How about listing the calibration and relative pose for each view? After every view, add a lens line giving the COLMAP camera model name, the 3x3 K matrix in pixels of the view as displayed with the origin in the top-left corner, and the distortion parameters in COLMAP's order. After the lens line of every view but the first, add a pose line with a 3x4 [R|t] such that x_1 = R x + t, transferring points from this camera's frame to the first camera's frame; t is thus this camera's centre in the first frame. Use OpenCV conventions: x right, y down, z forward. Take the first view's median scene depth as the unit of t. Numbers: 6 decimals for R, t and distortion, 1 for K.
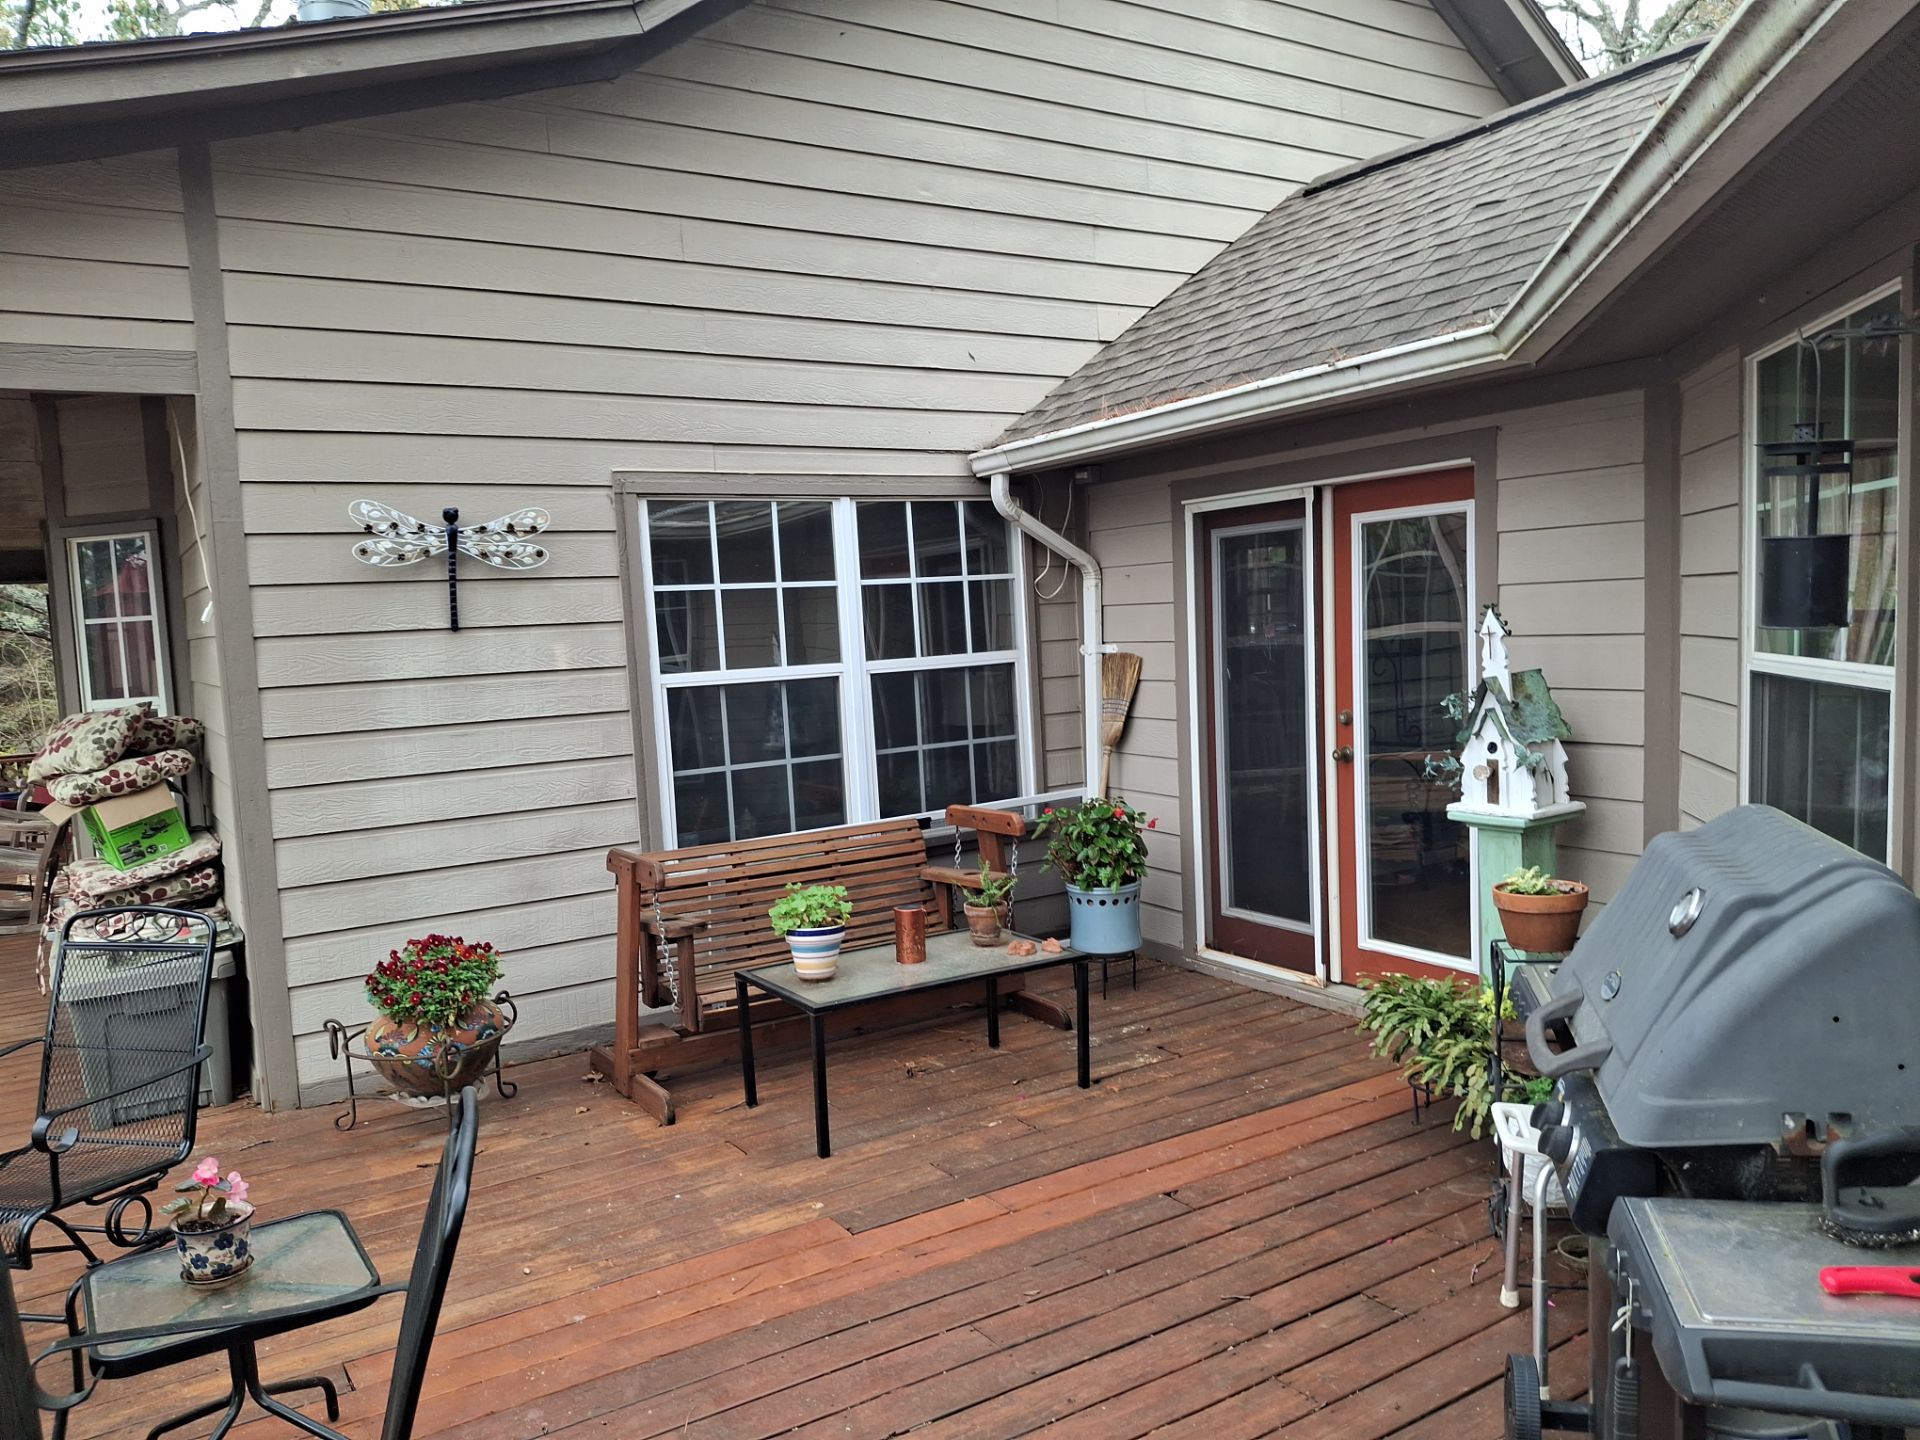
lens RADIAL K [[1414.8, 0, 964.9], [0, 1414.8, 730.4], [0, 0, 1]] dist [0.027604, -0.073745]
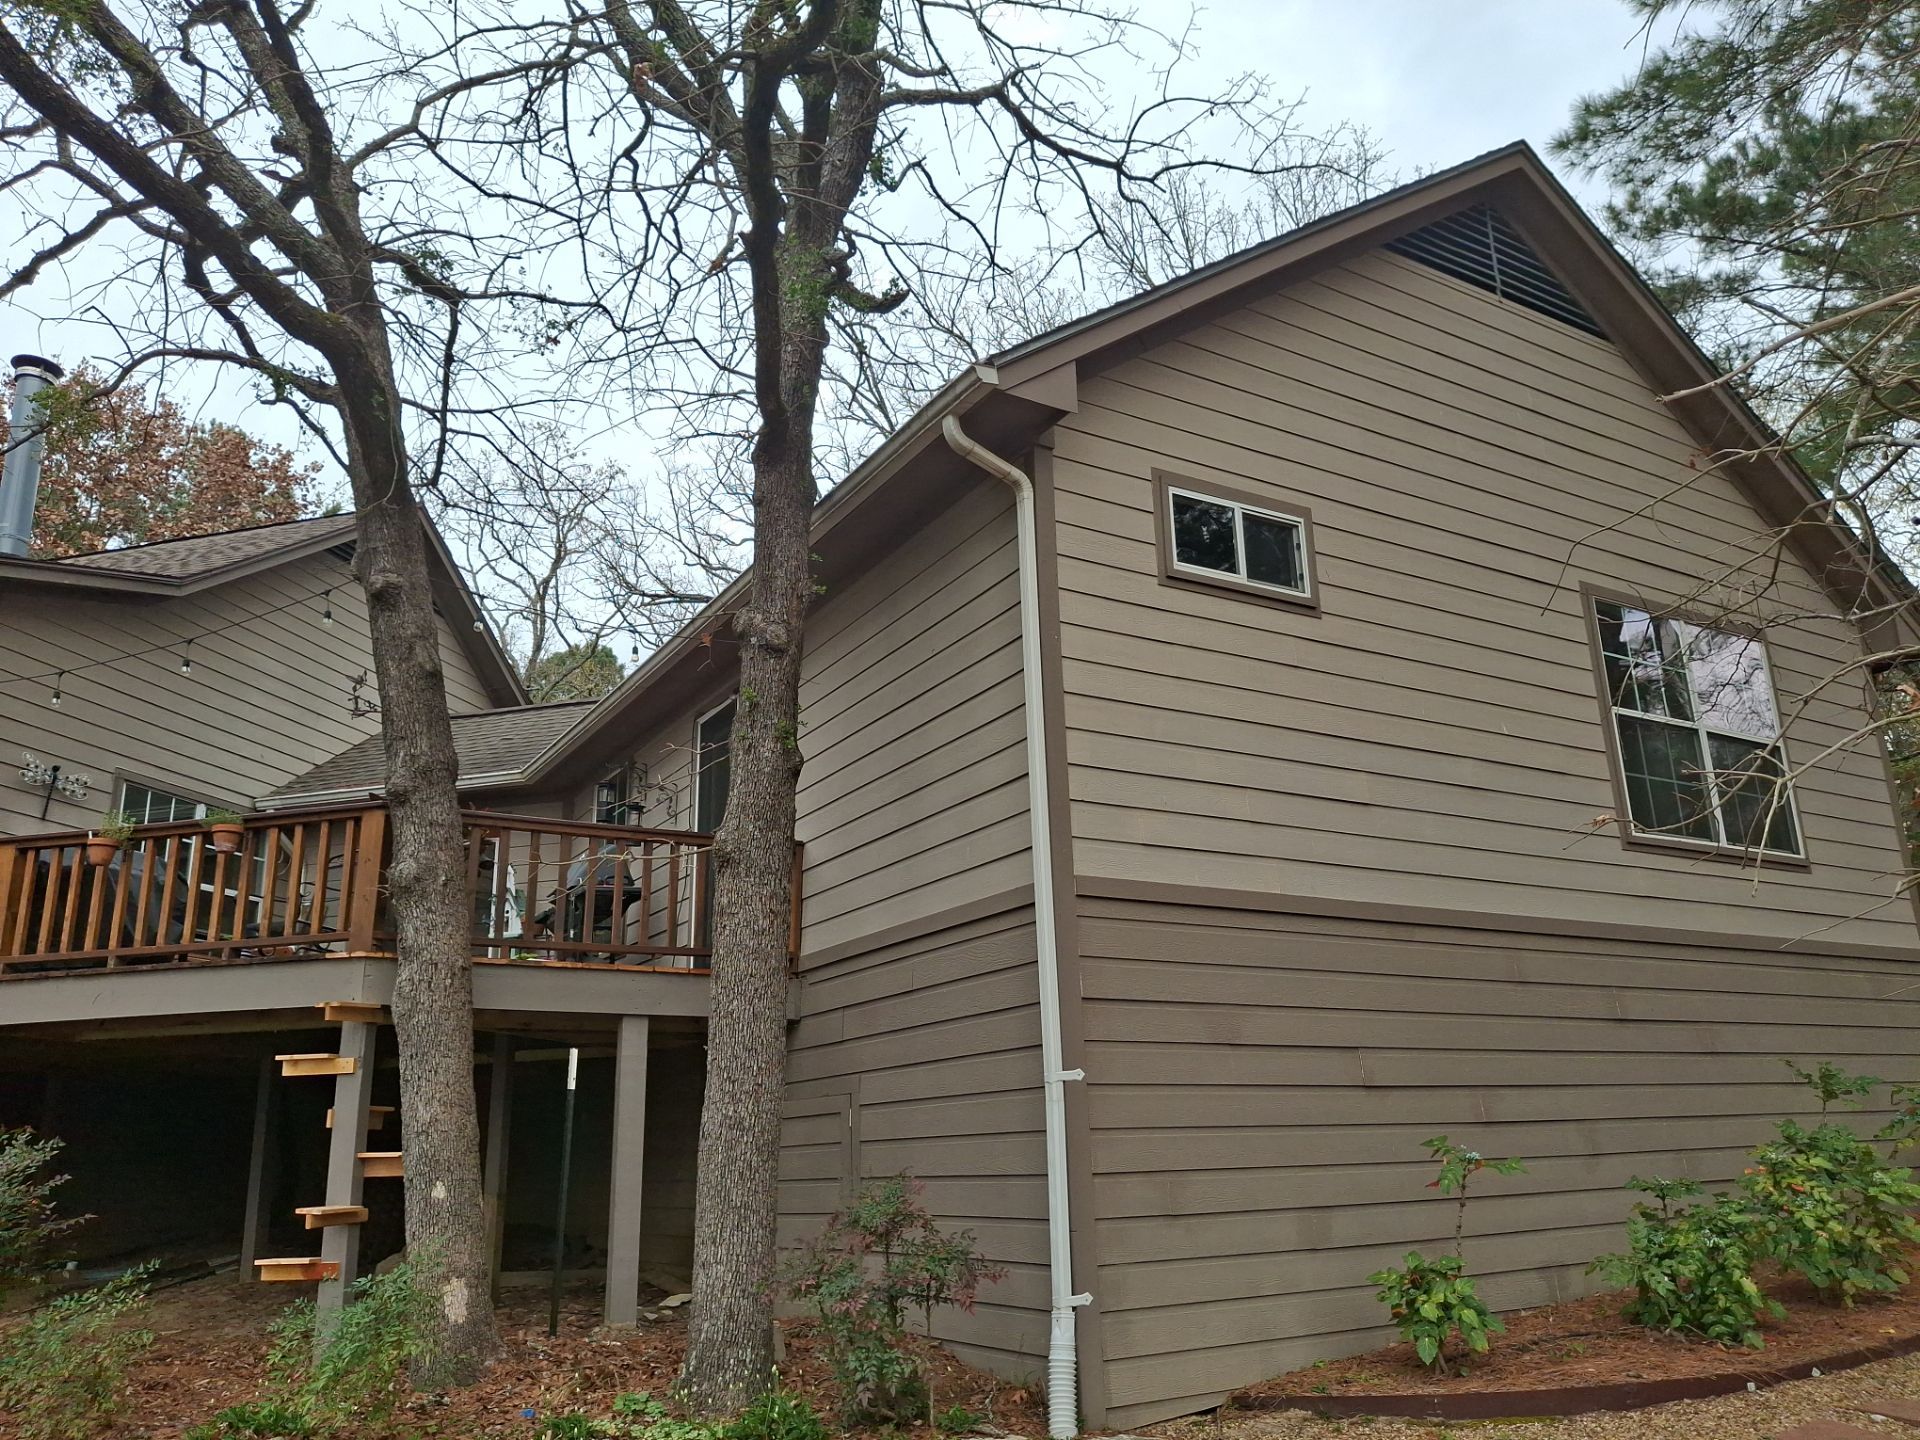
lens RADIAL K [[1414.8, 0, 964.9], [0, 1414.8, 730.4], [0, 0, 1]] dist [0.027604, -0.073745]
pose [[0.722939, 0.220172, 0.654892, -0.760532], [0.045449, 0.930659, -0.363054, 0.620252], [-0.689416, 0.292230, 0.662803, -1.360096]]
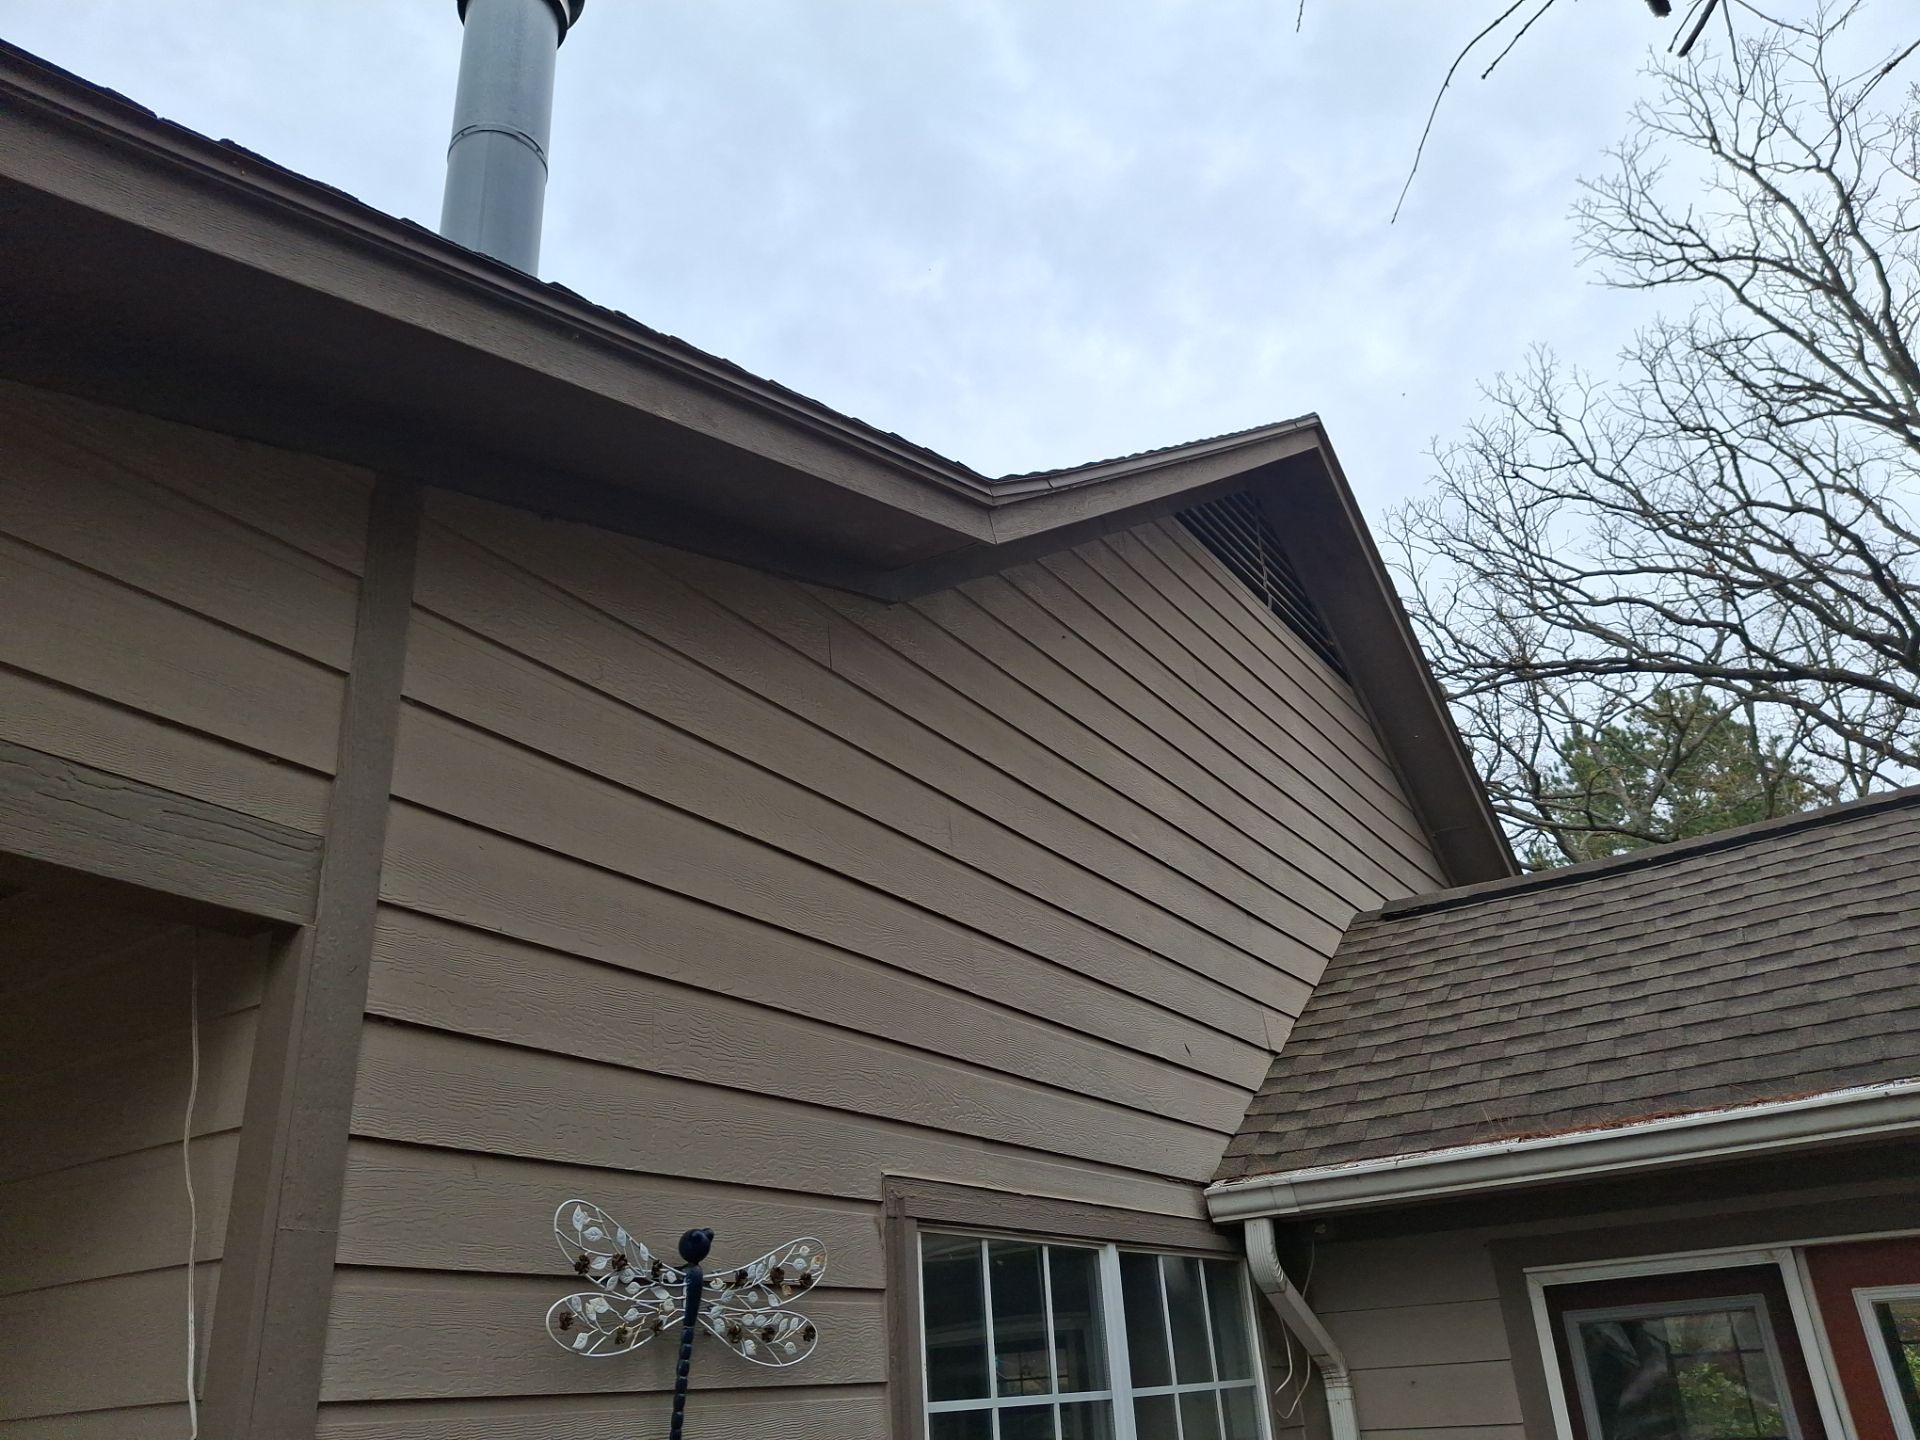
lens RADIAL K [[1414.8, 0, 964.9], [0, 1414.8, 730.4], [0, 0, 1]] dist [0.027604, -0.073745]
pose [[0.917451, 0.168646, 0.360336, -0.466550], [0.039466, 0.862665, -0.504233, -0.054079], [-0.395886, 0.476830, 0.784797, 0.486820]]
